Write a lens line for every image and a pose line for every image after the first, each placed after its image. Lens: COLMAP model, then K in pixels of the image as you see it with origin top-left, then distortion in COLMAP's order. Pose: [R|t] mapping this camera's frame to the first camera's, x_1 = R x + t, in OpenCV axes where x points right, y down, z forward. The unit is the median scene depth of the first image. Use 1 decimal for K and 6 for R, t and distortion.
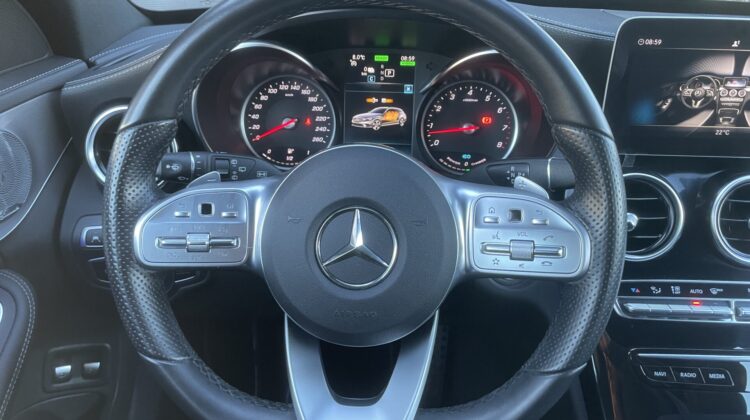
lens RADIAL K [[550.9, 0, 375.6], [0, 550.9, 213.5], [0, 0, 1]] dist [0.035664, -0.067820]
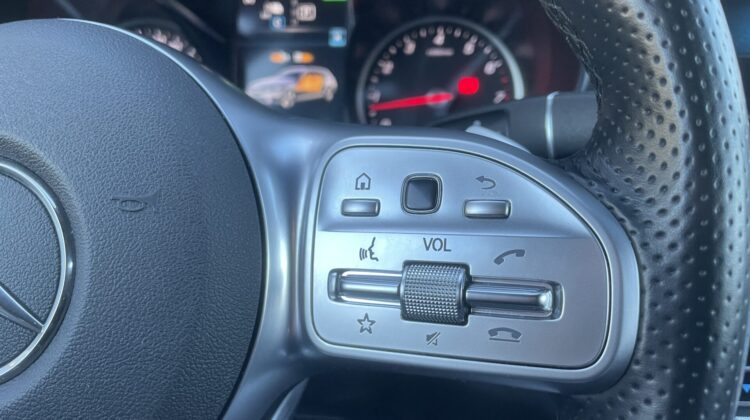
lens RADIAL K [[550.9, 0, 379.1], [0, 550.9, 233.2], [0, 0, 1]] dist [0.035664, -0.067820]
pose [[0.993886, 0.012879, -0.109662, 0.207242], [-0.022372, 0.996063, -0.085782, 0.046658], [0.108125, 0.087710, 0.990260, 0.504347]]
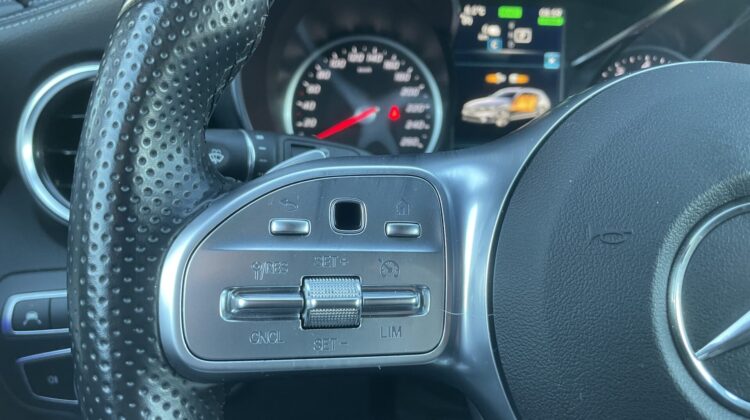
lens RADIAL K [[550.9, 0, 365.8], [0, 550.9, 239.9], [0, 0, 1]] dist [0.035664, -0.067820]
pose [[0.995599, -0.024250, 0.090524, -0.258064], [0.032283, 0.995565, -0.088359, 0.035020], [-0.087980, 0.090892, 0.991967, 0.483231]]
